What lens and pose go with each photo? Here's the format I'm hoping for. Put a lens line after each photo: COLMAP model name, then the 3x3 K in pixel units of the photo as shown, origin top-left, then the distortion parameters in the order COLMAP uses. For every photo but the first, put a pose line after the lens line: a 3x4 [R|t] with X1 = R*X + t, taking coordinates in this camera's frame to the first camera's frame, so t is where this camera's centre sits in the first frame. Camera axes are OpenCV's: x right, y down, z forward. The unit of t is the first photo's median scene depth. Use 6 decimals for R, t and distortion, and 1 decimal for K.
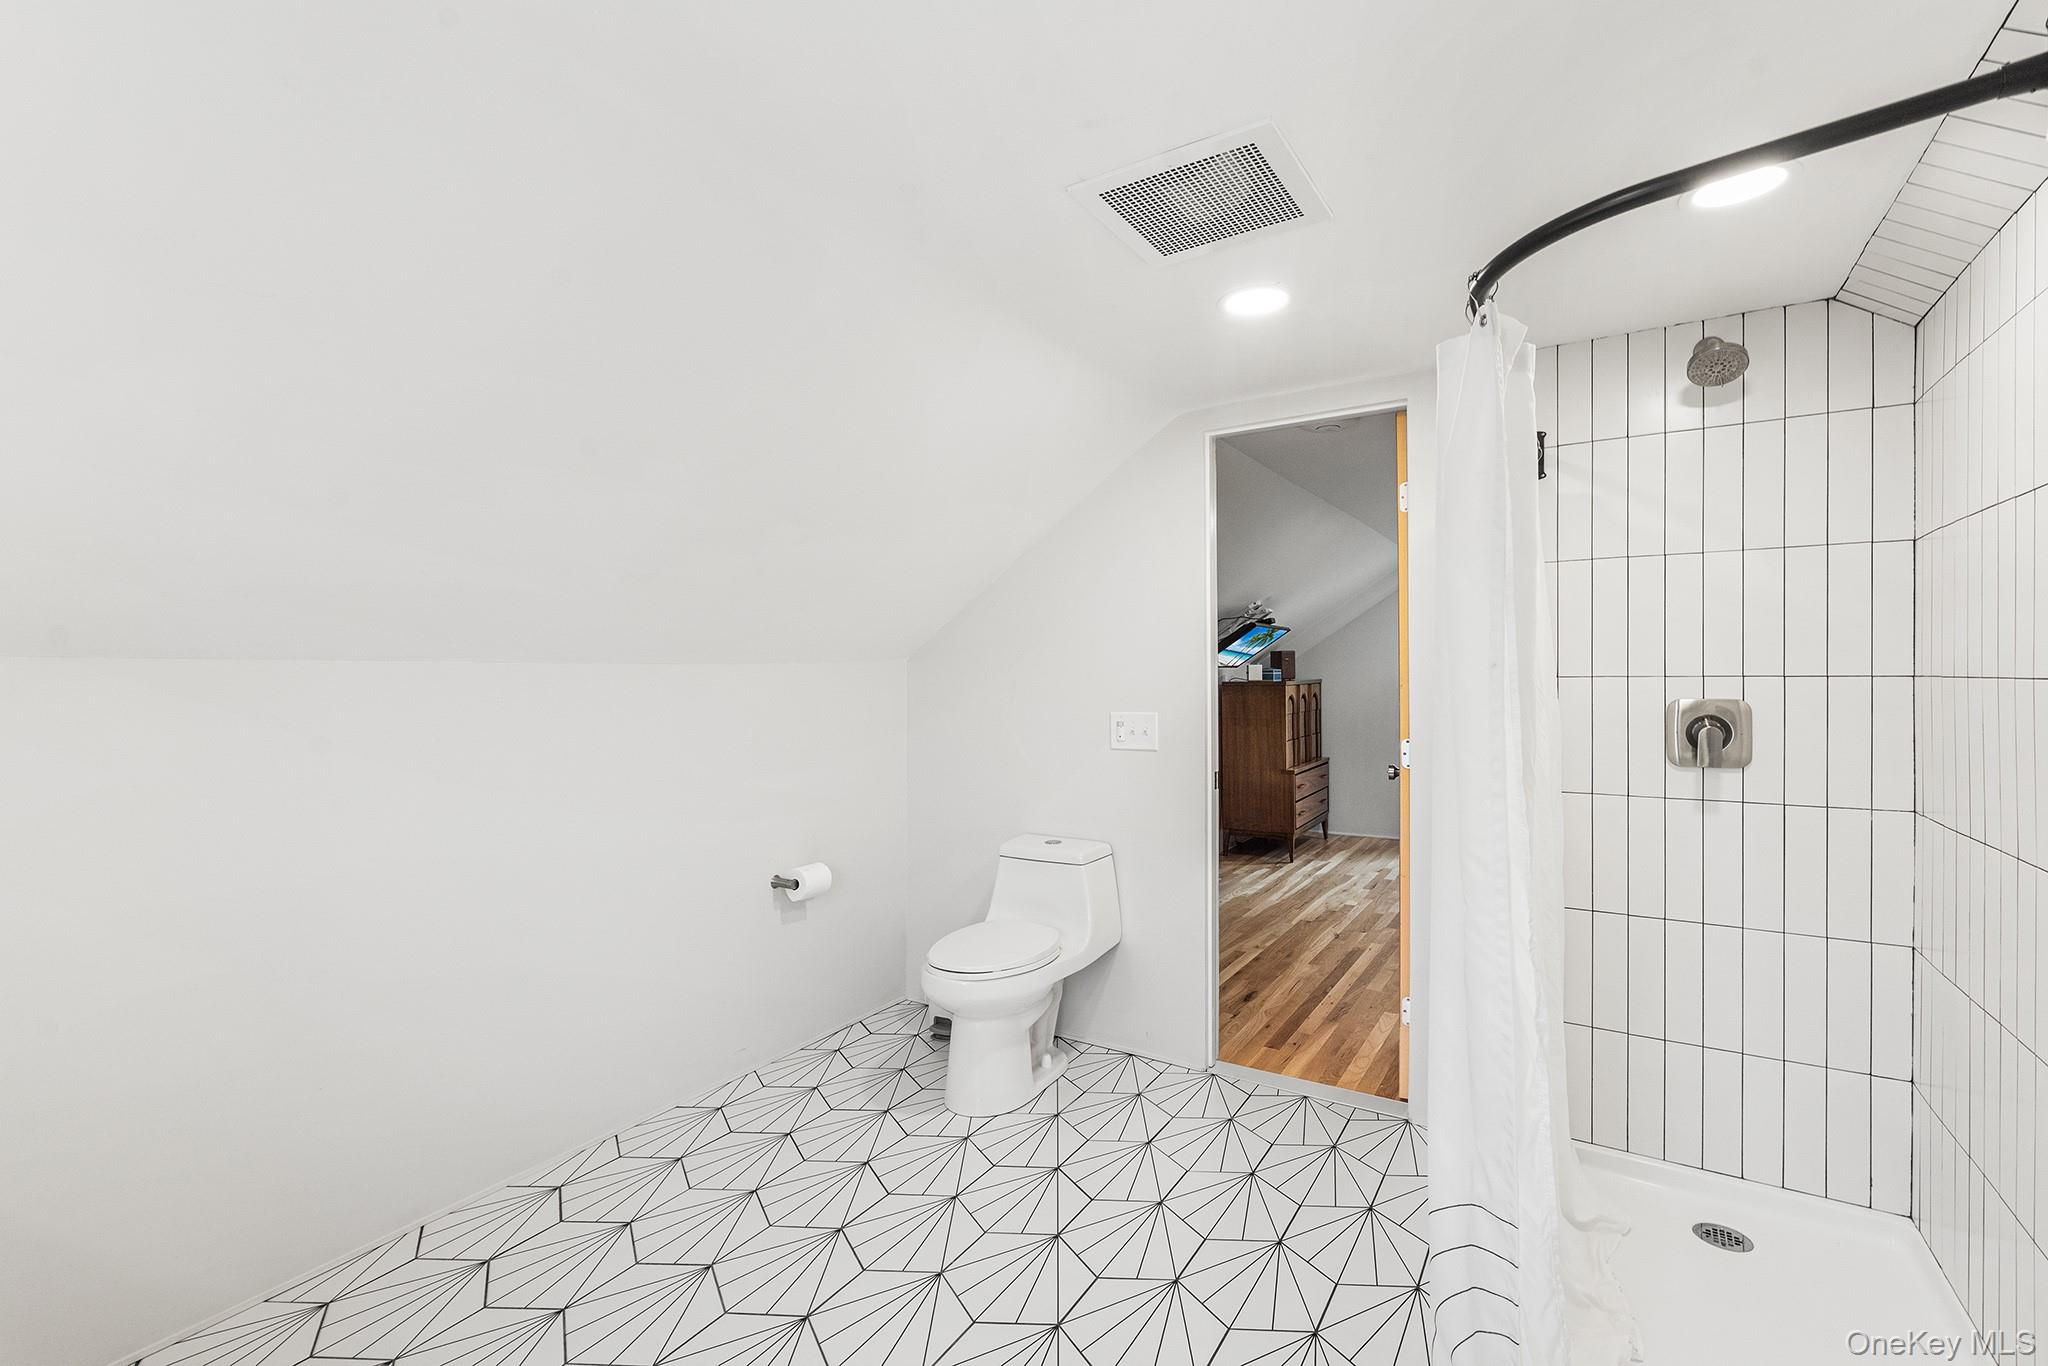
lens RADIAL K [[926.3, 0, 1025.1], [0, 926.3, 679.7], [0, 0, 1]] dist [-0.001776, 0.000409]
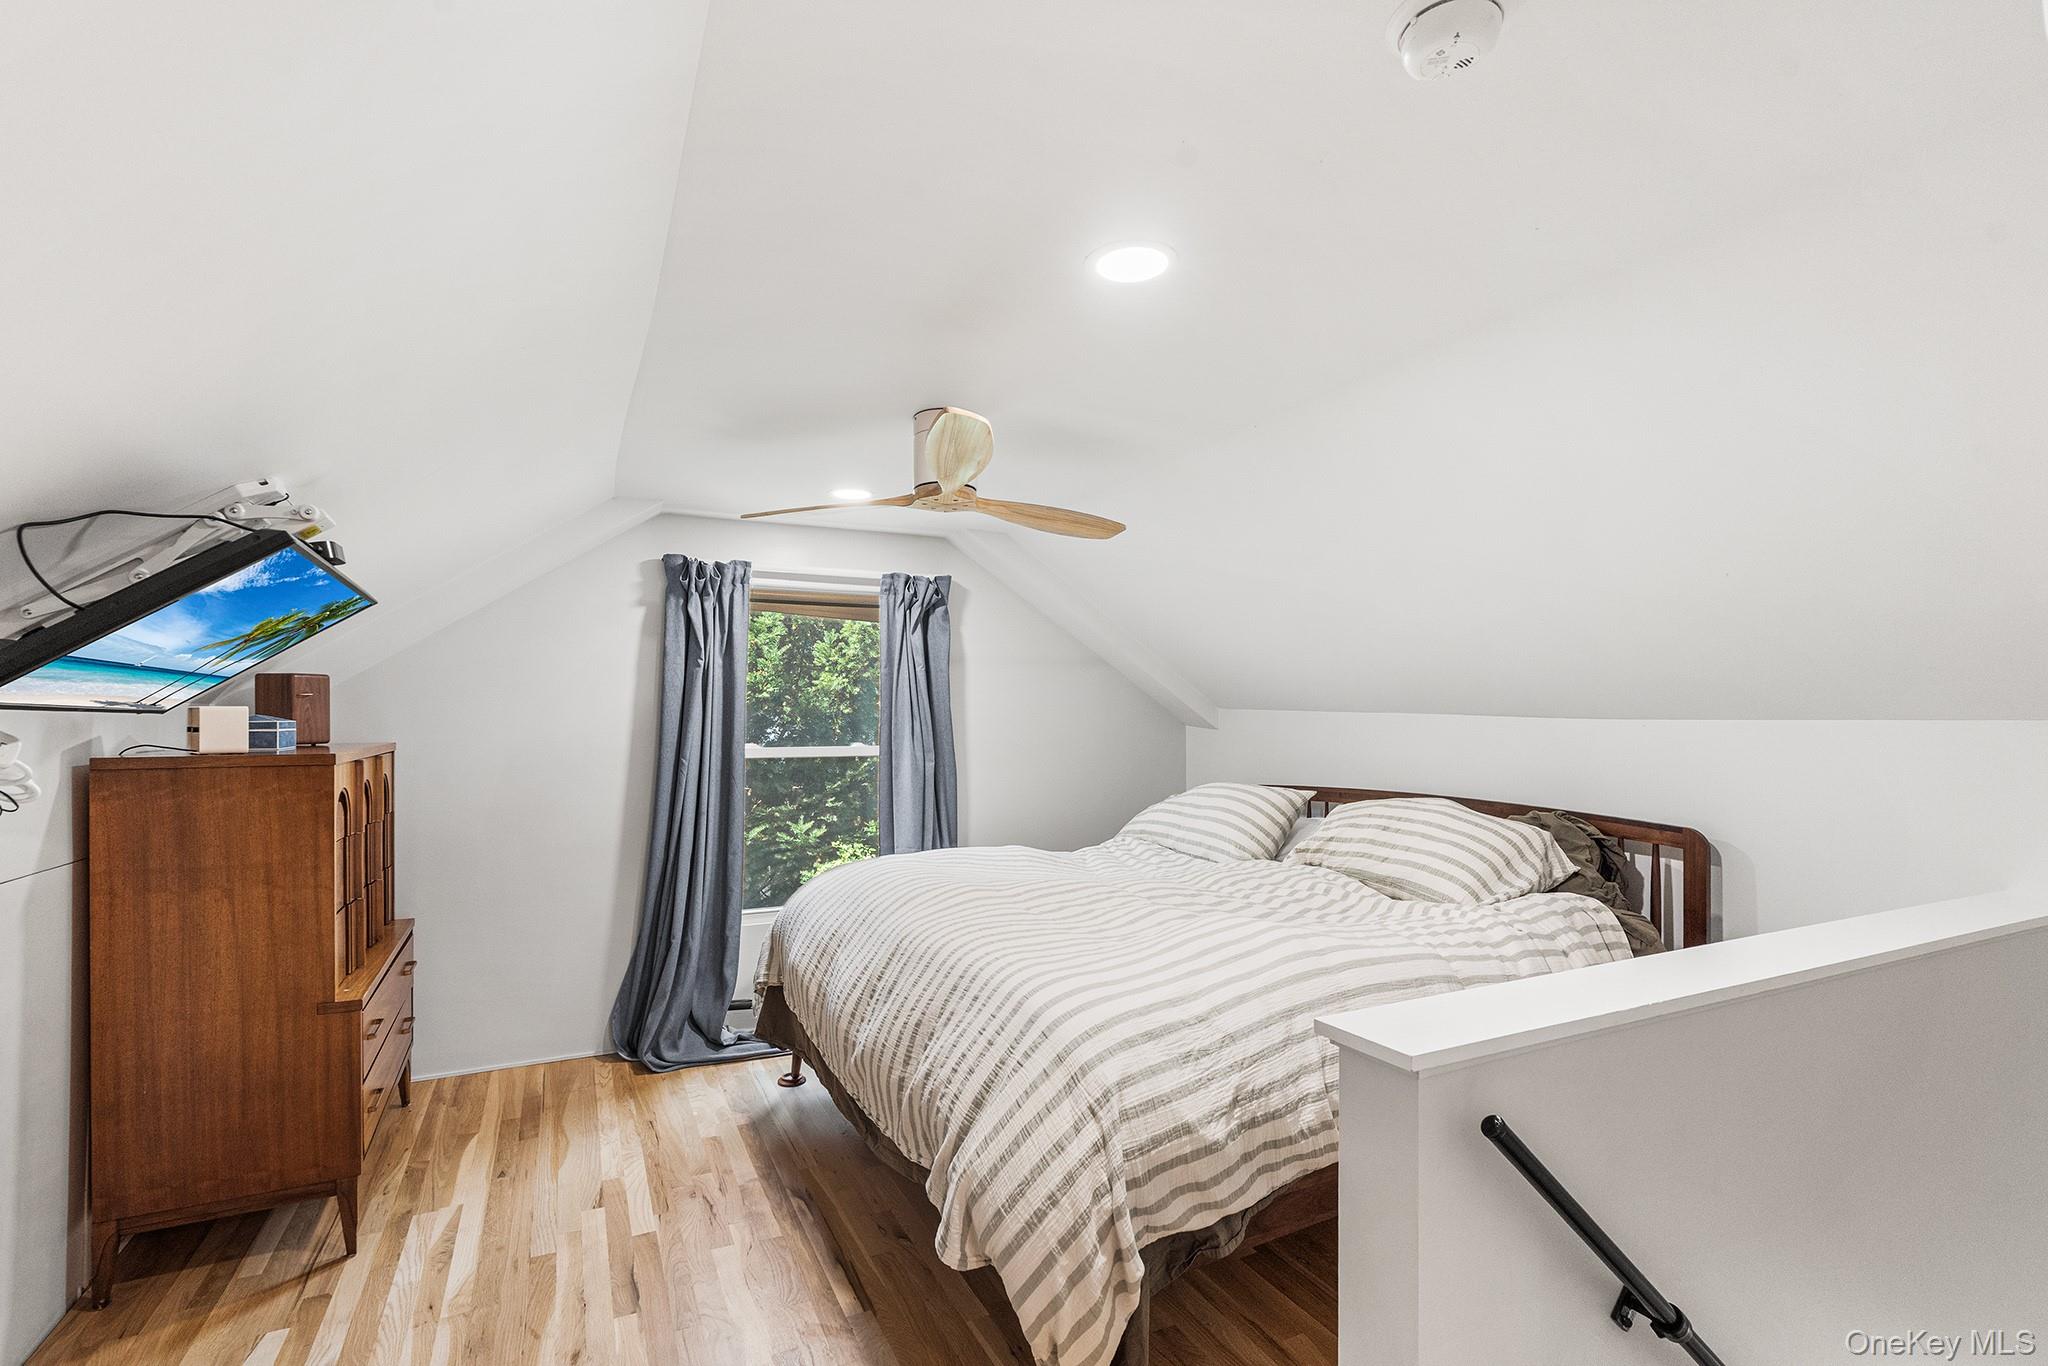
lens RADIAL K [[926.3, 0, 1026.8], [0, 926.3, 729.0], [0, 0, 1]] dist [-0.001776, 0.000409]
pose [[0.525747, 0.003868, 0.850632, 0.114661], [0.001011, 0.999986, -0.005171, -0.005754], [-0.850640, 0.003579, 0.525736, 0.571056]]
